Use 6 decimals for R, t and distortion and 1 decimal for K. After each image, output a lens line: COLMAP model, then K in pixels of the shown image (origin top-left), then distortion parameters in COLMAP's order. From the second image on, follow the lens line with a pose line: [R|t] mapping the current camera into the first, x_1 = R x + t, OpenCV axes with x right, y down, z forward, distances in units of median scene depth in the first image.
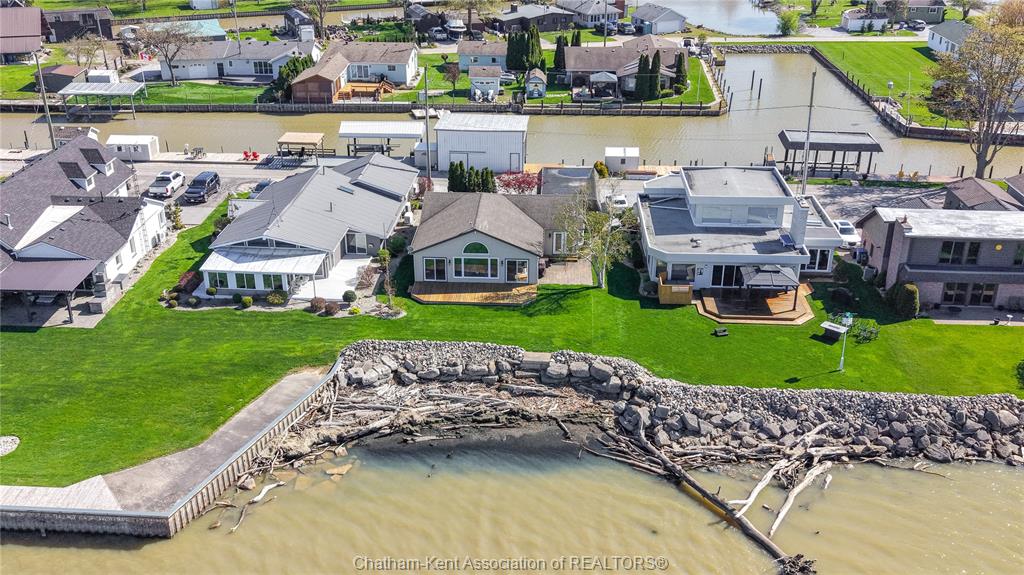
lens RADIAL K [[982.1, 0, 512.0], [0, 982.1, 287.5], [0, 0, 1]] dist [0.132076, -0.332593]
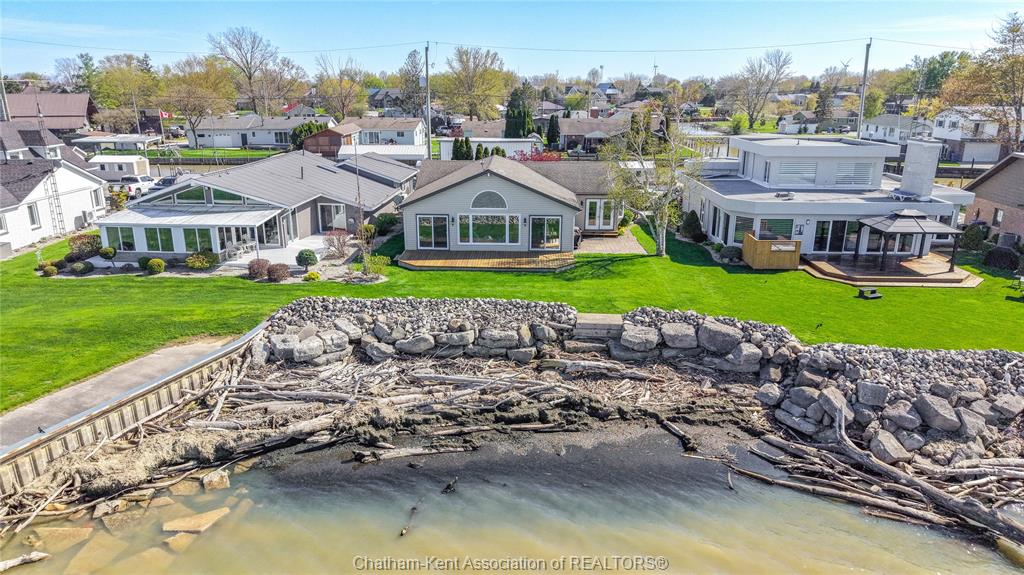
lens RADIAL K [[682.5, 0, 512.0], [0, 682.5, 287.5], [0, 0, 1]] dist [0.038530, -0.048971]
pose [[0.999720, -0.004405, 0.023239, -0.036856], [0.007585, 0.990321, -0.138590, 0.108508], [-0.022404, 0.138728, 0.990077, 0.591195]]
